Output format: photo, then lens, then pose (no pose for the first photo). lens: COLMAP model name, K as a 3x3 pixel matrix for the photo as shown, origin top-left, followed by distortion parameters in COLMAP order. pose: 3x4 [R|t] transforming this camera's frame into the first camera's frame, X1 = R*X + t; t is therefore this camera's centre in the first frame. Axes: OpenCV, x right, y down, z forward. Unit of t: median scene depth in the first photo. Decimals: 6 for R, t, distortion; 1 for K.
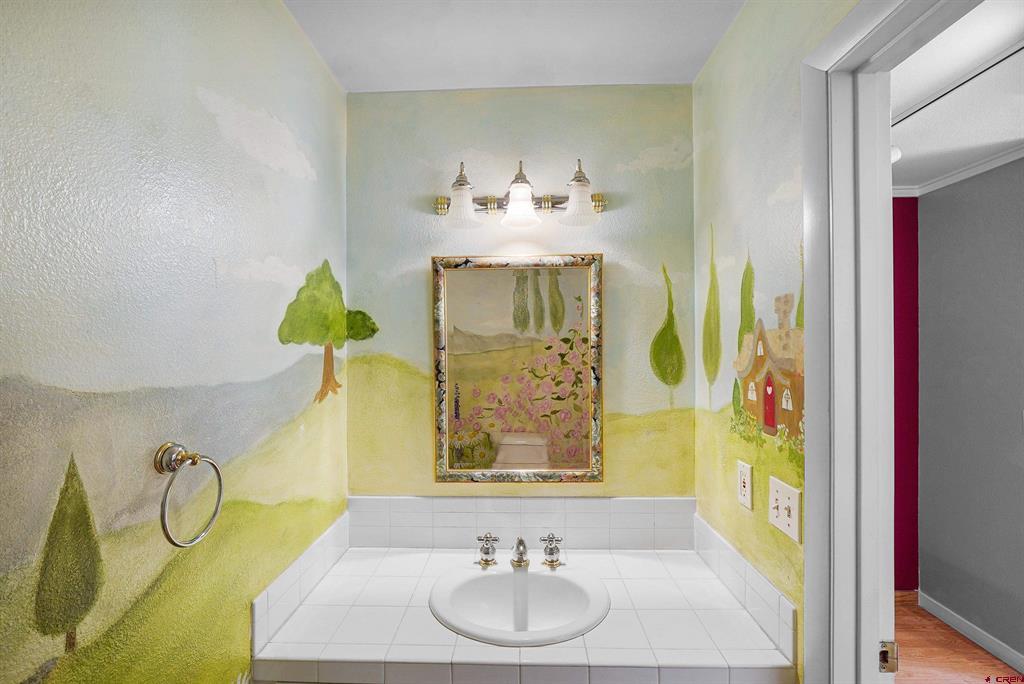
lens RADIAL K [[440.7, 0, 509.3], [0, 440.7, 346.7], [0, 0, 1]] dist [-0.020712, 0.009345]
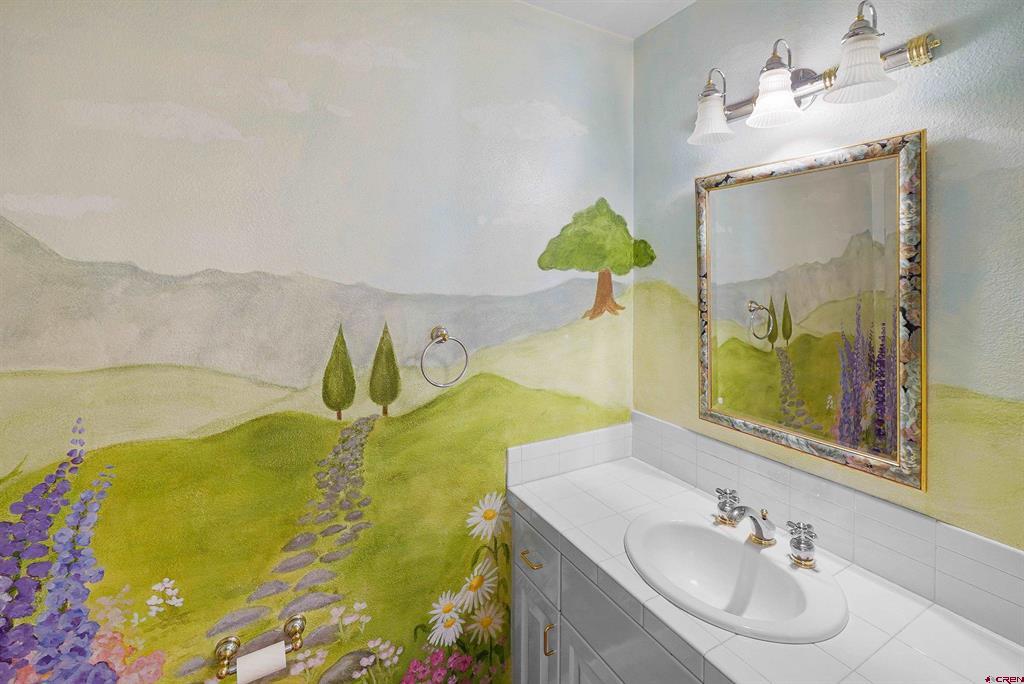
lens RADIAL K [[454.9, 0, 505.9], [0, 454.9, 282.4], [0, 0, 1]] dist [-0.010053, 0.000963]
pose [[0.514210, 0.026691, -0.857249, 0.461610], [-0.012817, 0.999643, 0.023437, 0.000343], [0.857568, -0.001064, 0.514369, 0.152450]]
